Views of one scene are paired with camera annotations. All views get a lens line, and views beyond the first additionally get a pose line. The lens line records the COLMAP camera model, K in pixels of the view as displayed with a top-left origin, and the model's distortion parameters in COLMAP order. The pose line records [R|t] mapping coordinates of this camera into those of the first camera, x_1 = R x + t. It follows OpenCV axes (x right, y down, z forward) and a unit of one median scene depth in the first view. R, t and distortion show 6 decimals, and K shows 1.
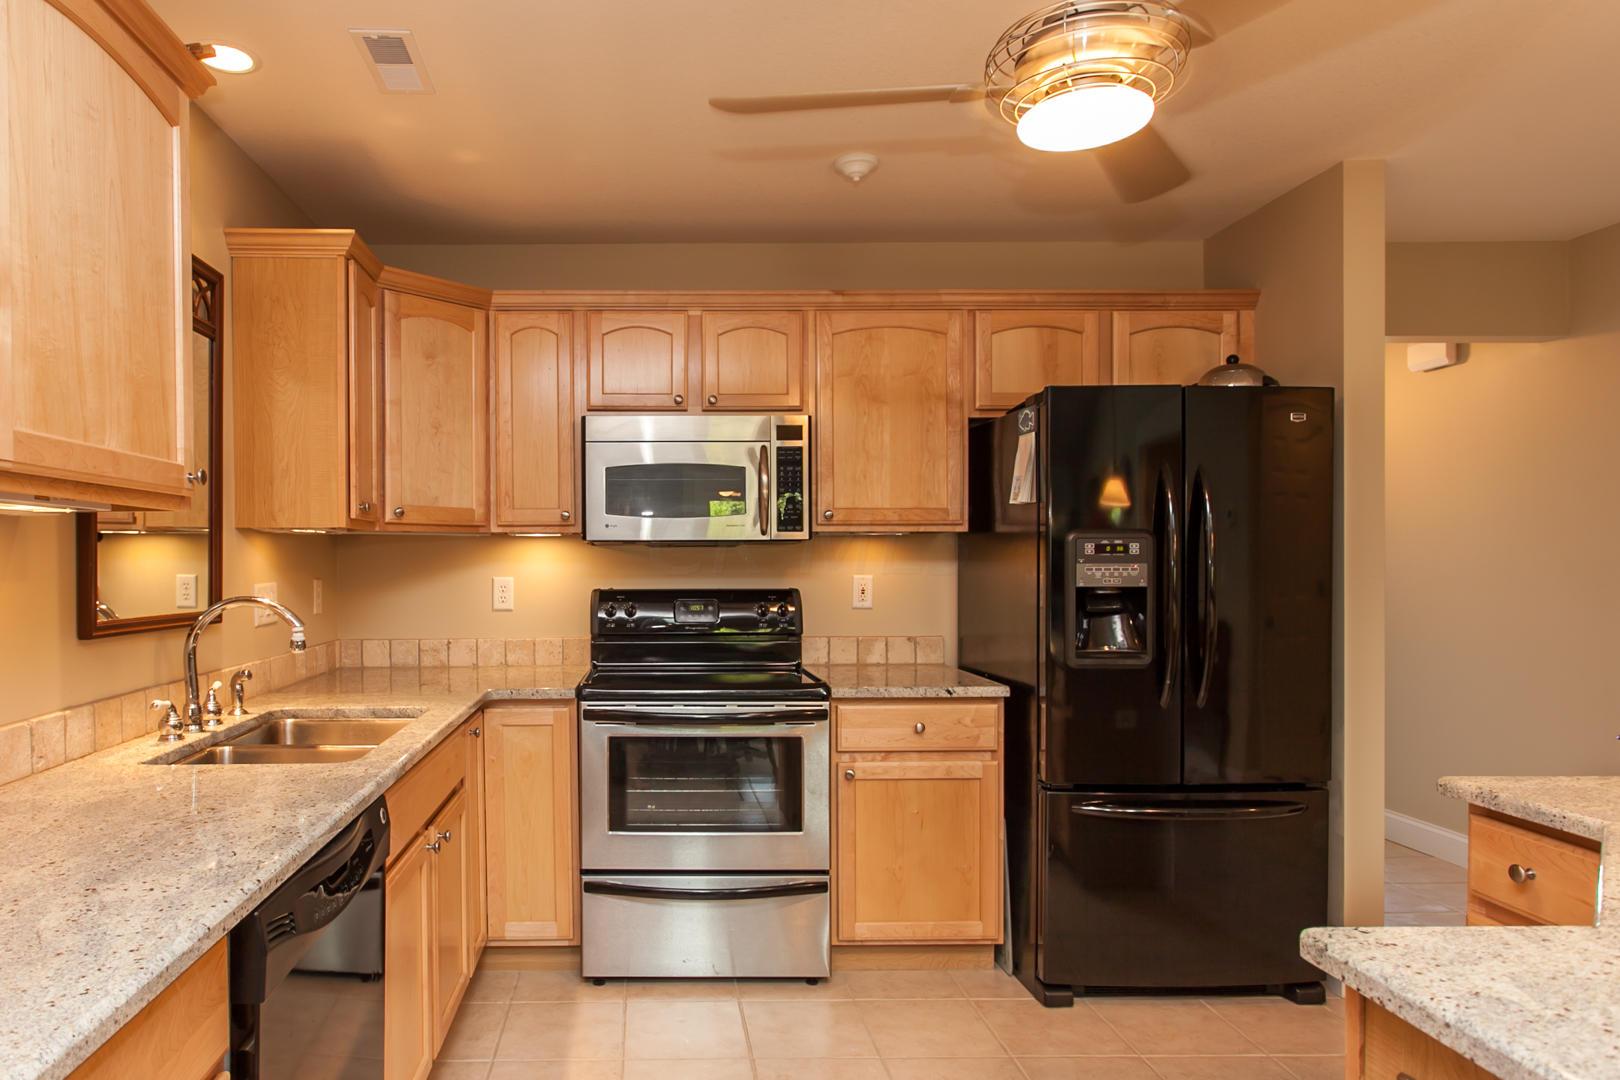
lens RADIAL K [[996.1, 0, 641.3], [0, 996.1, 572.4], [0, 0, 1]] dist [0.000288, 0.000144]
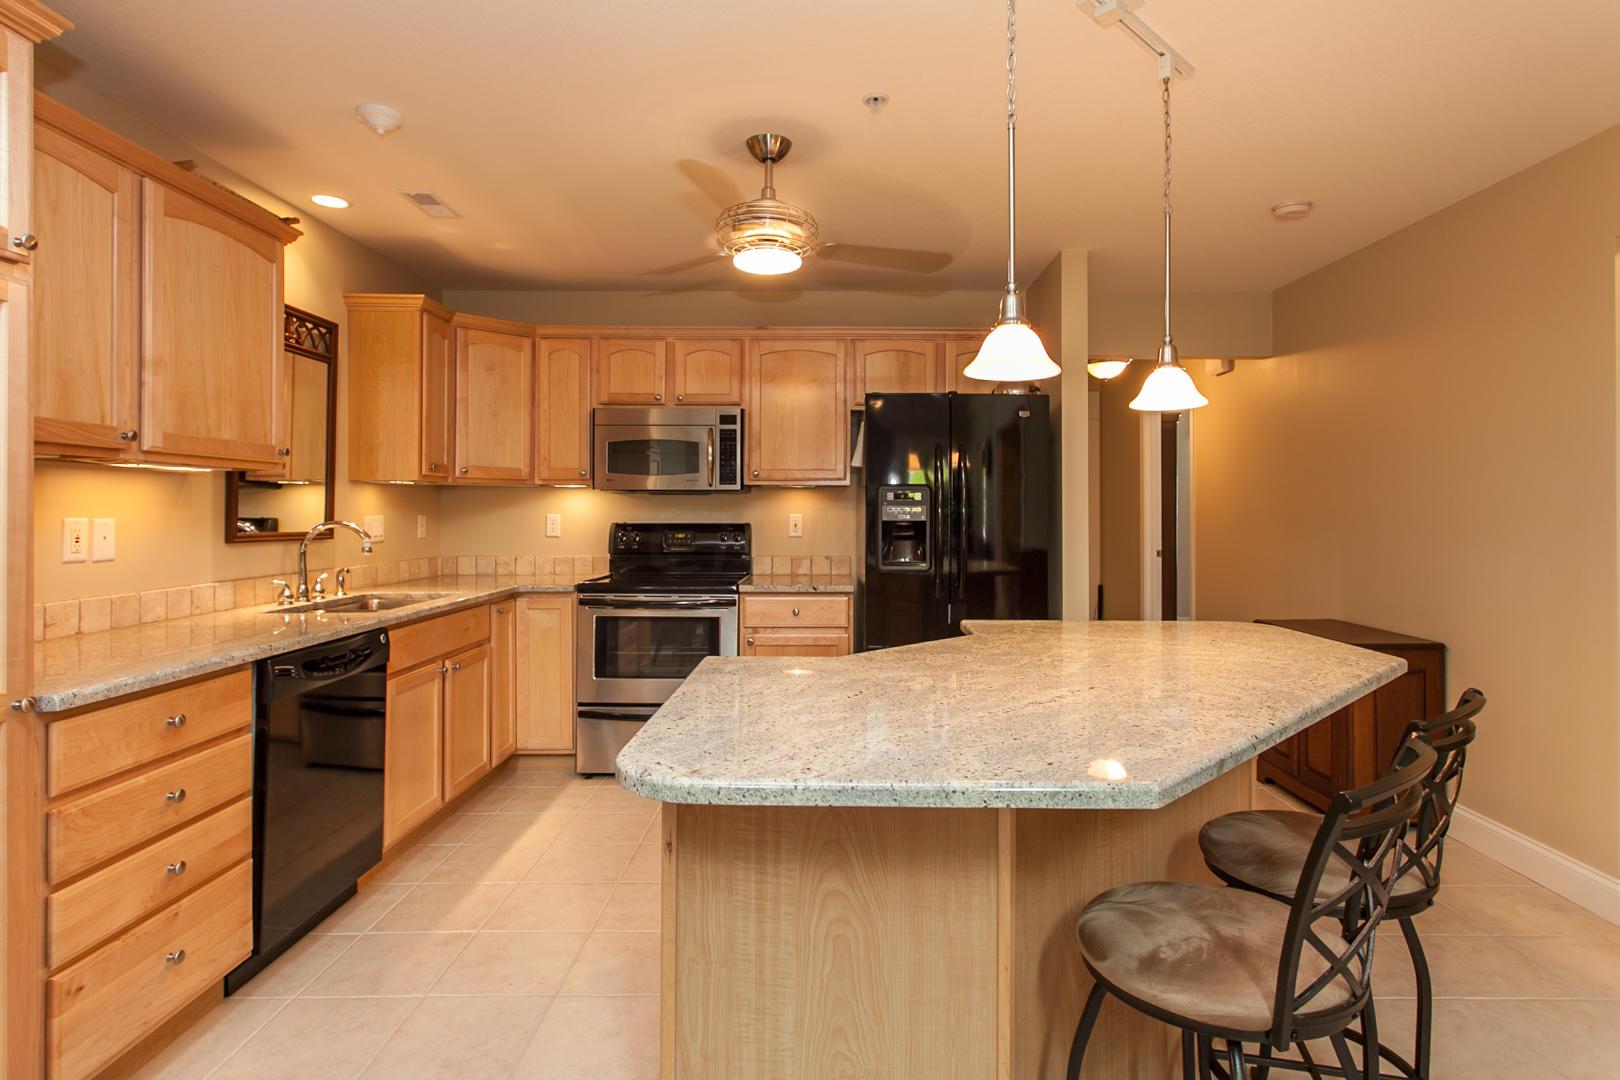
lens RADIAL K [[856.8, 0, 824.4], [0, 856.8, 503.1], [0, 0, 1]] dist [-0.000073, 0.002073]
pose [[0.999974, 0.005491, 0.004611, 0.315225], [-0.005395, 0.999775, -0.020492, 0.014330], [-0.004723, 0.020467, 0.999779, -0.336642]]
